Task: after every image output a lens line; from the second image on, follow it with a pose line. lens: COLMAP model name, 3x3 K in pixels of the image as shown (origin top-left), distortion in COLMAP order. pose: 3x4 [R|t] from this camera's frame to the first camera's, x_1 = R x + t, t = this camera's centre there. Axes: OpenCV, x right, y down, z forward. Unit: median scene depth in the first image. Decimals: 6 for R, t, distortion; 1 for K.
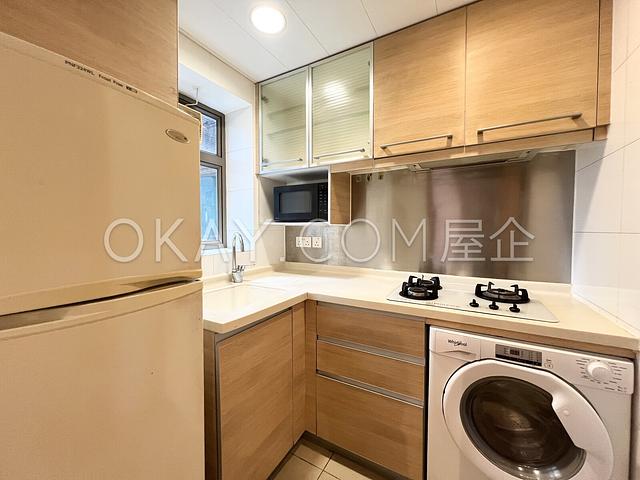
lens RADIAL K [[256.9, 0, 319.0], [0, 256.9, 237.8], [0, 0, 1]] dist [0.000444, 0.000162]
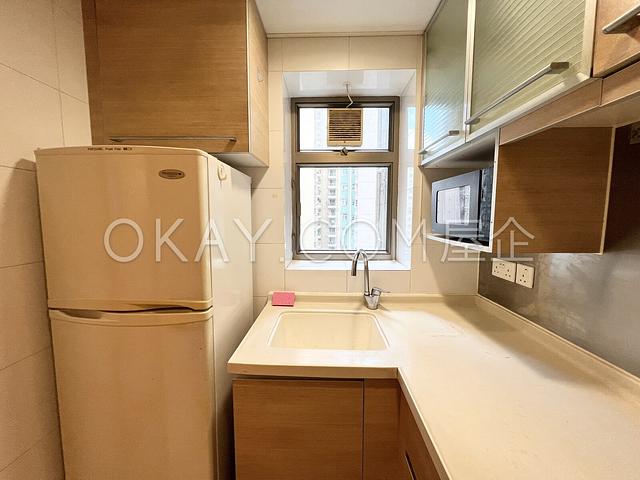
lens RADIAL K [[256.9, 0, 319.0], [0, 256.9, 237.8], [0, 0, 1]] dist [0.000444, 0.000162]
pose [[0.469987, 0.080007, -0.879040, 0.312731], [-0.029520, 0.996751, 0.074937, -0.108313], [0.882179, -0.009271, 0.470822, 0.478329]]
